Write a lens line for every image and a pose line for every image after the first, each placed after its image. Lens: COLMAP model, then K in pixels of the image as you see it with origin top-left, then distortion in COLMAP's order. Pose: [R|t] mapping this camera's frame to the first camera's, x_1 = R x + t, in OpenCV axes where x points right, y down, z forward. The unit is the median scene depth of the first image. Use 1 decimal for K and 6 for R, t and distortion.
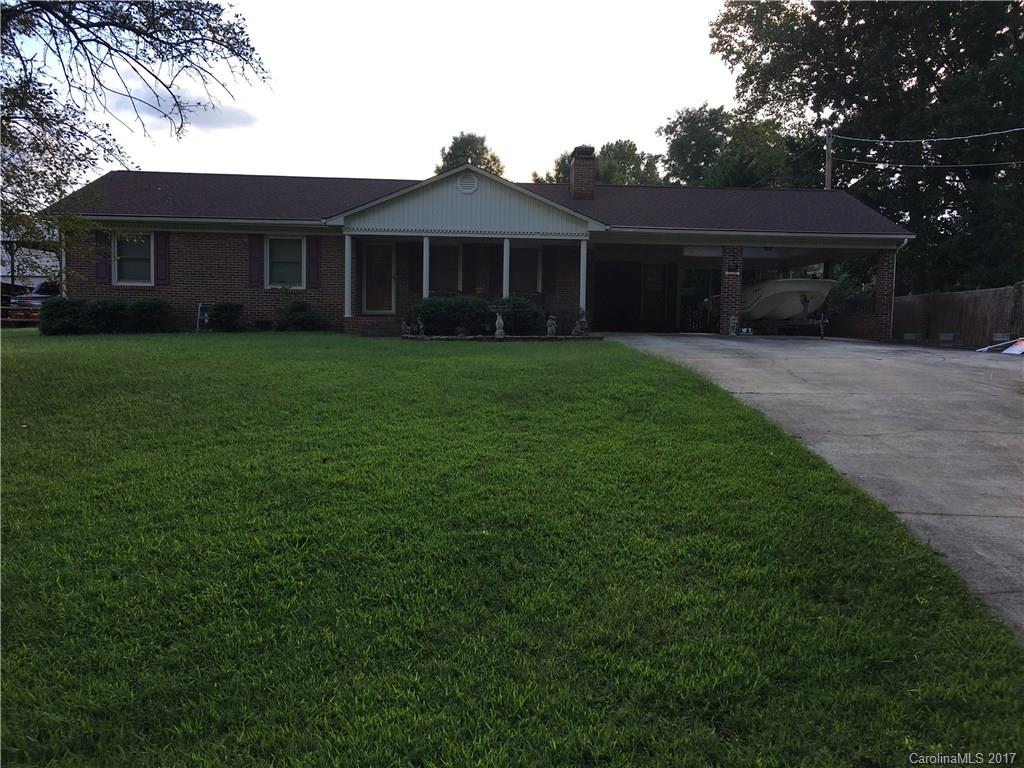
lens RADIAL K [[861.3, 0, 507.1], [0, 861.3, 372.4], [0, 0, 1]] dist [0.061331, -0.080368]
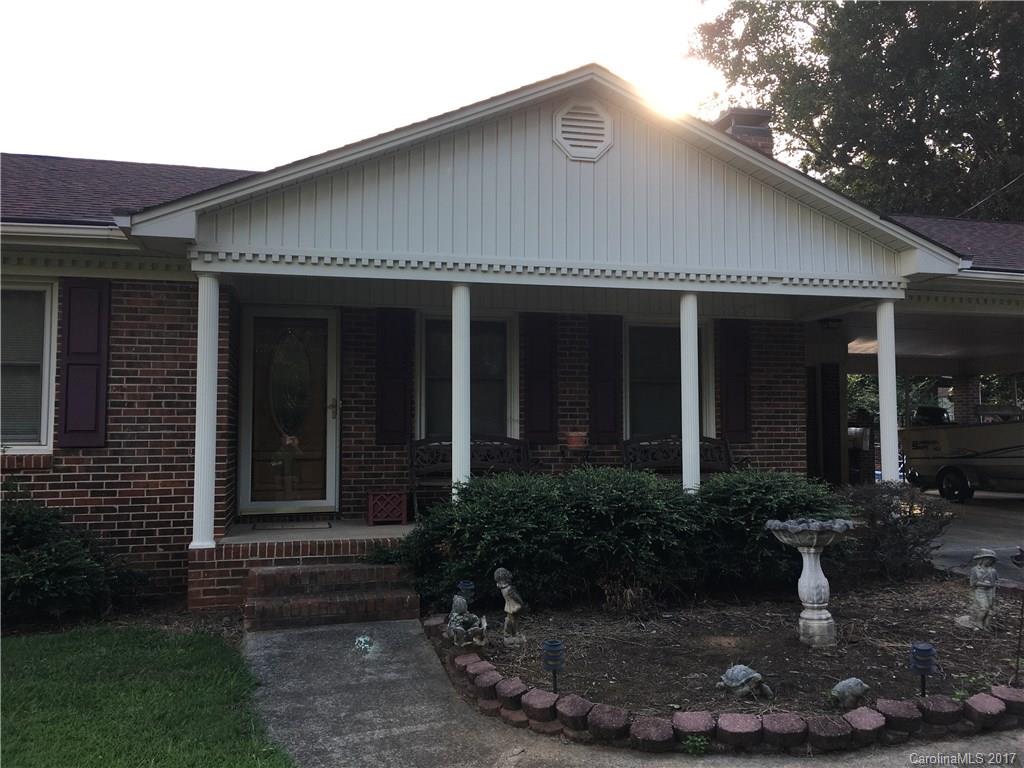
lens RADIAL K [[861.3, 0, 507.1], [0, 861.3, 372.4], [0, 0, 1]] dist [0.061331, -0.080368]
pose [[0.978604, -0.006521, 0.205650, -0.141693], [0.031091, 0.992708, -0.116470, -0.084854], [-0.203391, 0.120371, 0.971670, 0.674615]]
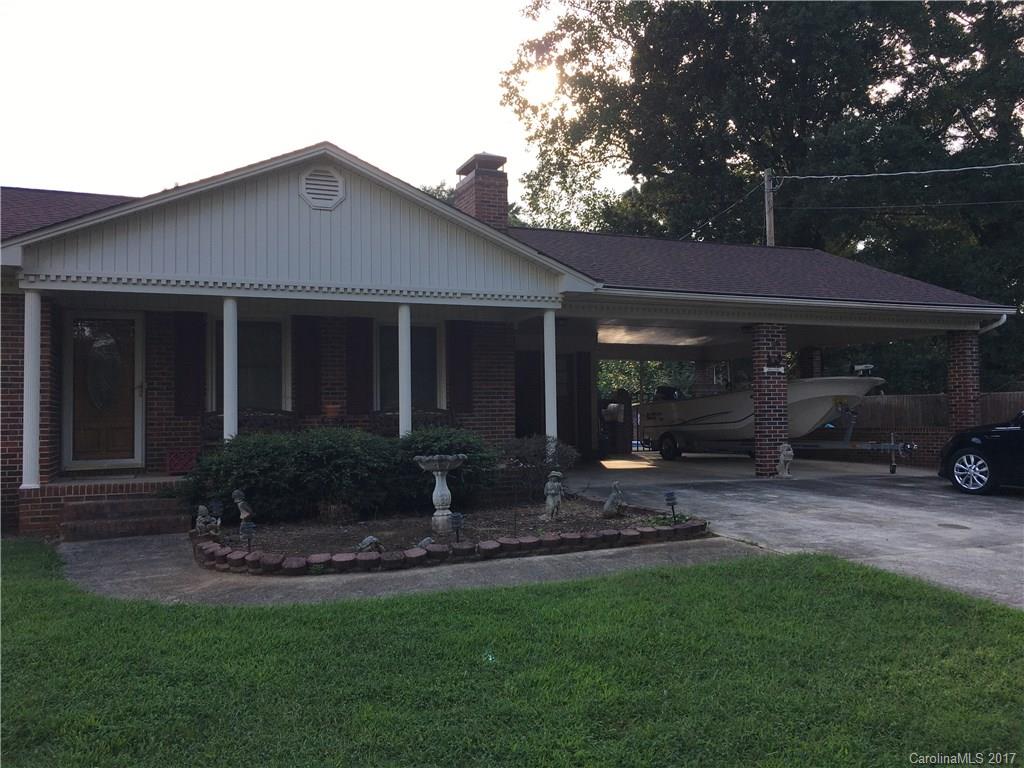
lens RADIAL K [[861.3, 0, 507.1], [0, 861.3, 372.4], [0, 0, 1]] dist [0.061331, -0.080368]
pose [[0.939297, -0.014377, 0.342805, -0.111681], [0.049403, 0.994378, -0.093662, -0.068261], [-0.339531, 0.104912, 0.934726, 0.525138]]
